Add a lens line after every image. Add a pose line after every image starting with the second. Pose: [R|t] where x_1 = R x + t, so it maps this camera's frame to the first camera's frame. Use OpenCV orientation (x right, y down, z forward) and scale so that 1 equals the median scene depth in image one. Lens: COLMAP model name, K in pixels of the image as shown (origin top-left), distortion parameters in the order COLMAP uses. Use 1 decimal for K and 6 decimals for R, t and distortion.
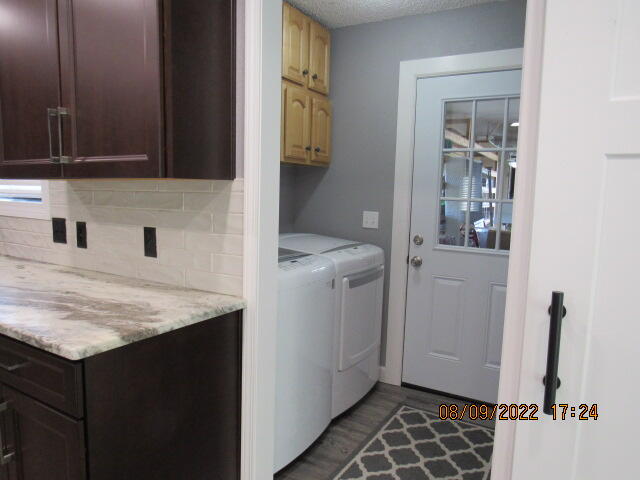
lens RADIAL K [[461.6, 0, 324.5], [0, 461.6, 235.1], [0, 0, 1]] dist [-0.018728, 0.002597]
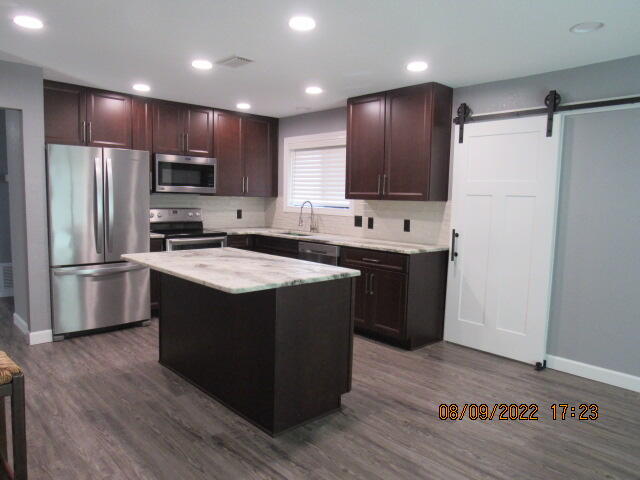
lens RADIAL K [[461.6, 0, 313.2], [0, 461.6, 238.7], [0, 0, 1]] dist [-0.018728, 0.002597]
pose [[0.953883, 0.030919, -0.298582, -0.111839], [-0.035497, 0.999321, -0.009920, 0.120749], [0.298073, 0.020061, 0.954332, -1.422869]]
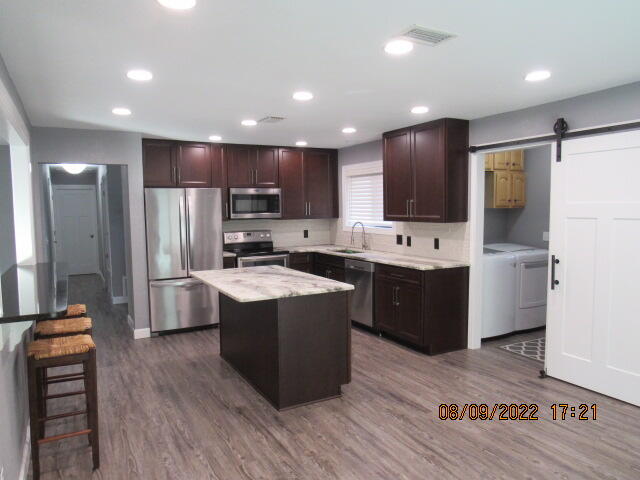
lens RADIAL K [[461.6, 0, 315.5], [0, 461.6, 237.3], [0, 0, 1]] dist [-0.018728, 0.002597]
pose [[0.852389, 0.006205, -0.522872, 0.418617], [-0.023929, 0.999345, -0.027151, 0.064432], [0.522361, 0.035655, 0.851979, -1.624968]]
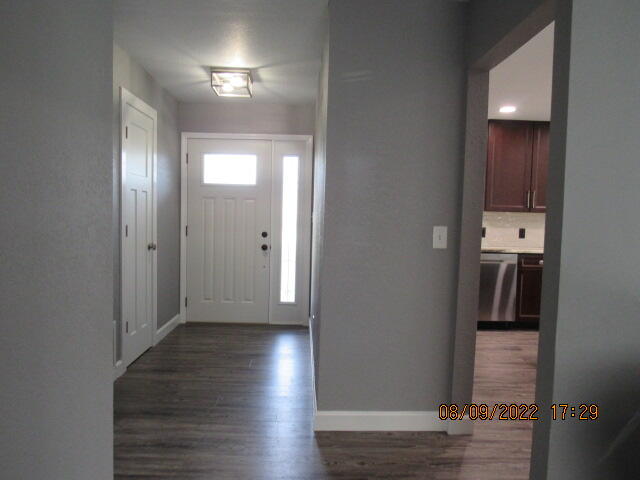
lens RADIAL K [[461.6, 0, 318.1], [0, 461.6, 239.8], [0, 0, 1]] dist [-0.018728, 0.002597]
pose [[0.845626, -0.036993, 0.532492, -2.902735], [0.050756, 0.998648, -0.011226, 0.023992], [-0.531357, 0.036520, 0.846361, -0.756264]]
